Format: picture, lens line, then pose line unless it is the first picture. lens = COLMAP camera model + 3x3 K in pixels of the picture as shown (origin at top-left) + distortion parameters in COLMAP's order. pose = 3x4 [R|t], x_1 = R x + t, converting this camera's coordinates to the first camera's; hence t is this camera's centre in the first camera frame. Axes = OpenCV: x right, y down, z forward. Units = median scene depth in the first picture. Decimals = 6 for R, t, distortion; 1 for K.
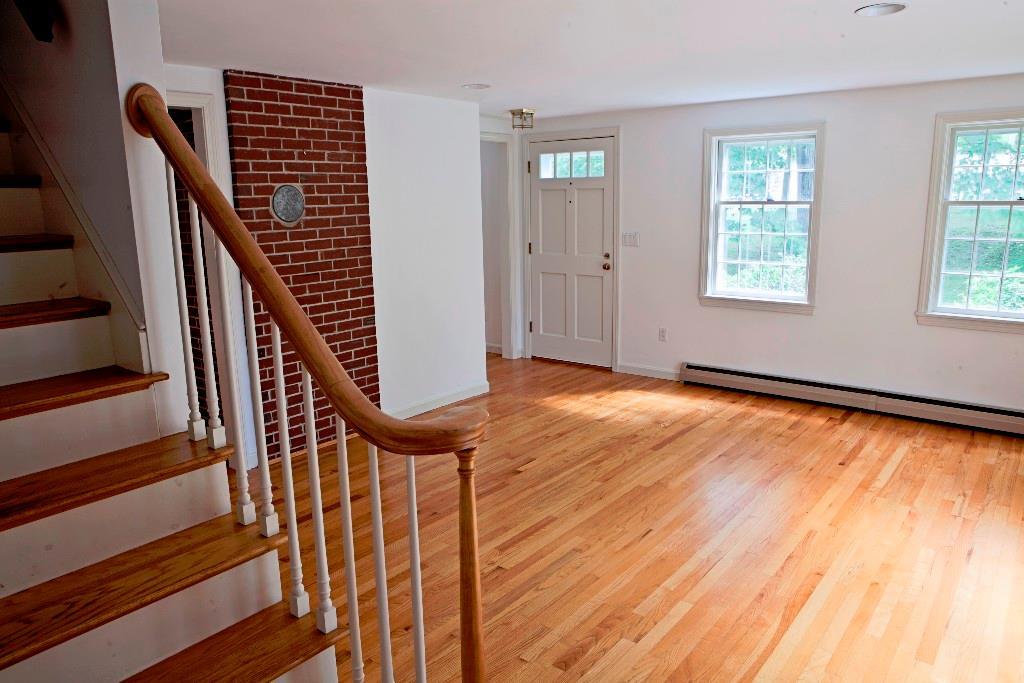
lens RADIAL K [[702.3, 0, 512.0], [0, 702.3, 341.5], [0, 0, 1]] dist [-0.074133, 0.003571]
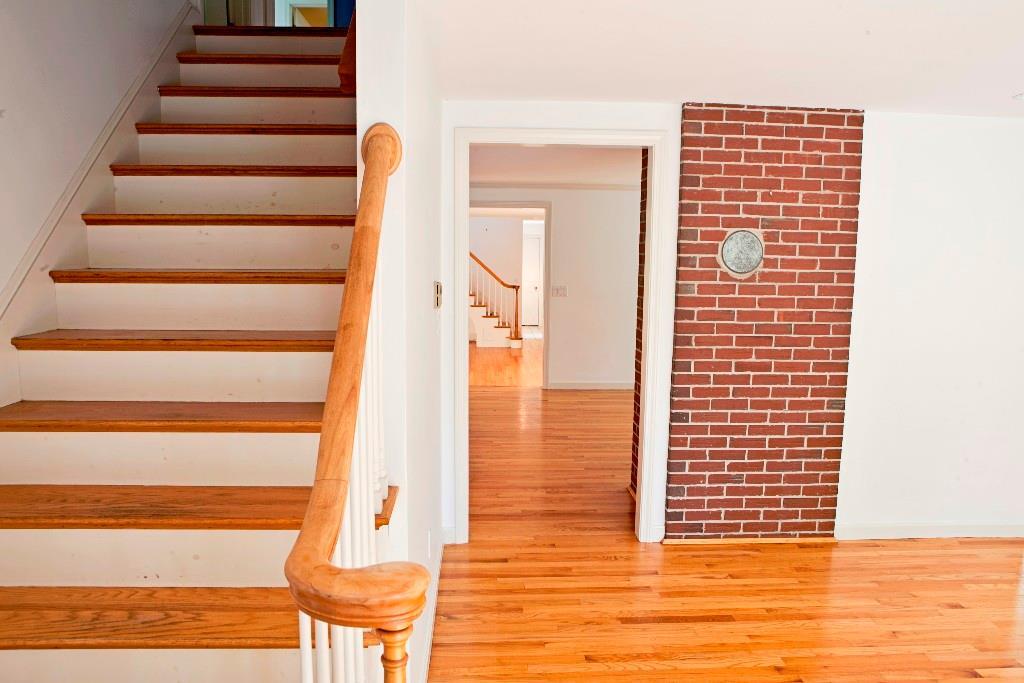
lens RADIAL K [[734.7, 0, 512.0], [0, 734.7, 341.5], [0, 0, 1]] dist [-0.094797, 0.043183]
pose [[0.661530, 0.126541, -0.739165, 0.166253], [-0.176200, 0.984295, 0.010813, -0.049822], [0.728925, 0.123088, 0.673437, 0.204434]]
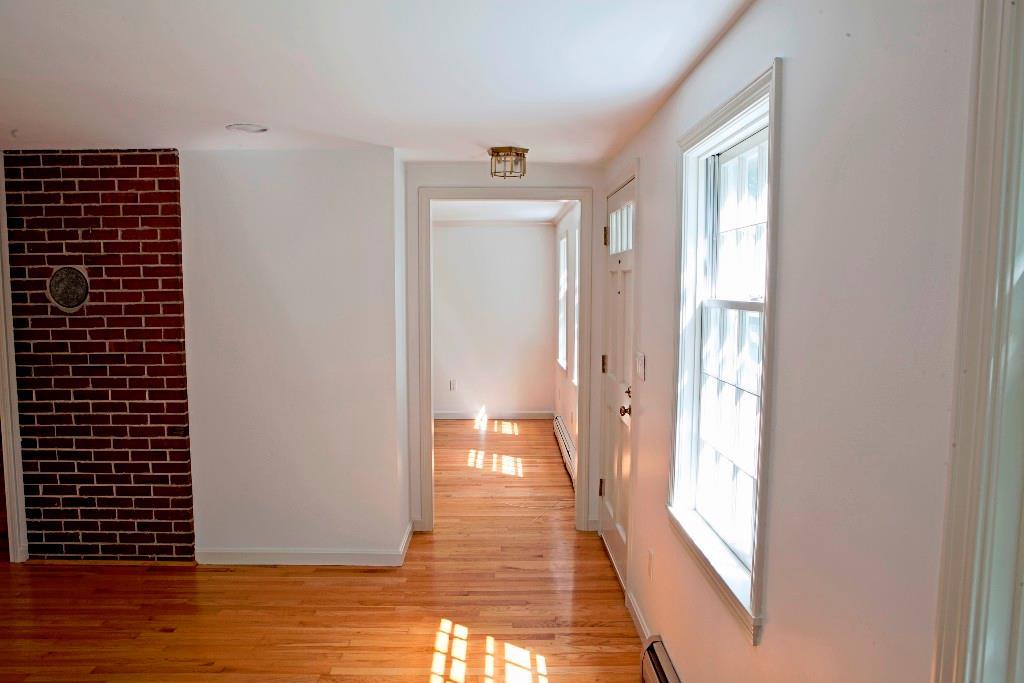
lens RADIAL K [[721.9, 0, 512.0], [0, 721.9, 341.5], [0, 0, 1]] dist [-0.045098, 0.005331]
pose [[0.640999, 0.085024, -0.762818, 0.766204], [-0.162578, 0.986335, -0.026678, -0.197915], [0.750126, 0.141118, 0.646062, 0.844668]]
